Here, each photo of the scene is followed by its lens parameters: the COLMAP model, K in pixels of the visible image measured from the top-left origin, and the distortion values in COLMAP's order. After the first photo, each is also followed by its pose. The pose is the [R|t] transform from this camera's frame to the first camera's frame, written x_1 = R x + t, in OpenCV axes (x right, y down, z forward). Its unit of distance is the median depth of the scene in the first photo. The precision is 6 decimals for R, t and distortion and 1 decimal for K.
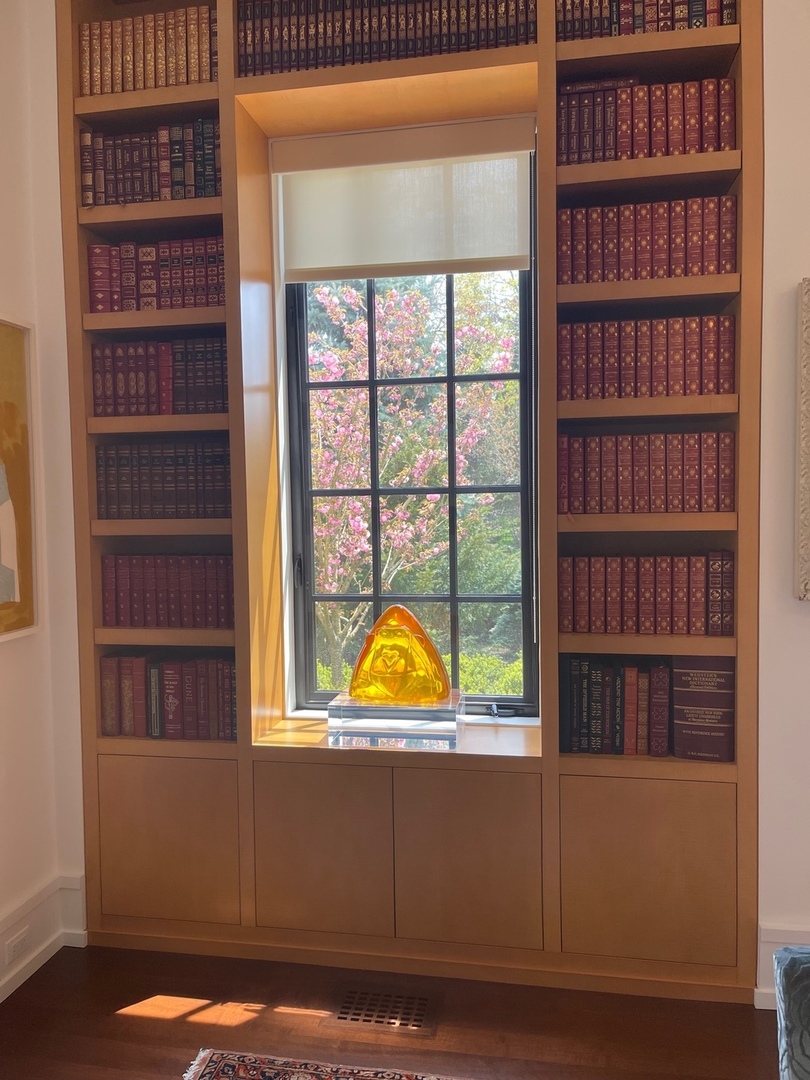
lens RADIAL K [[794.6, 0, 403.0], [0, 794.6, 539.3], [0, 0, 1]] dist [0.041077, -0.076966]
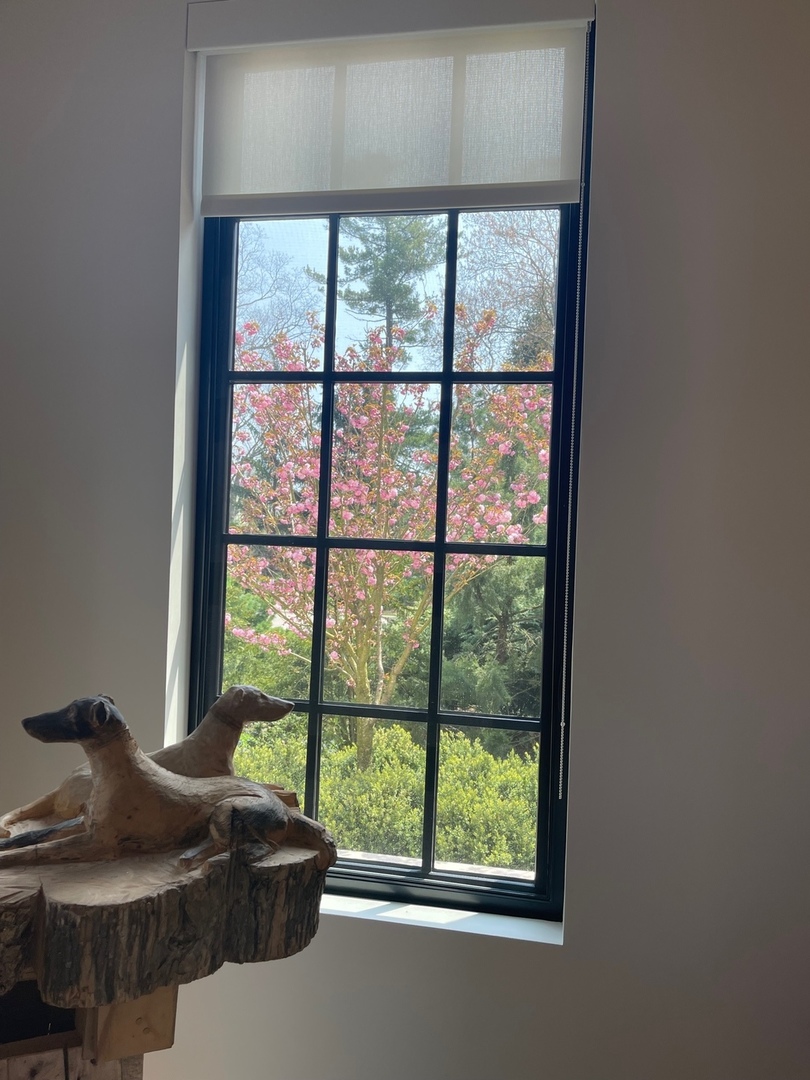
lens RADIAL K [[794.6, 0, 406.3], [0, 794.6, 539.3], [0, 0, 1]] dist [0.041077, -0.076966]
pose [[0.998343, 0.057125, -0.006981, 0.039592], [-0.057541, 0.992941, -0.103719, 0.001156], [0.001007, 0.103949, 0.994582, 0.375711]]
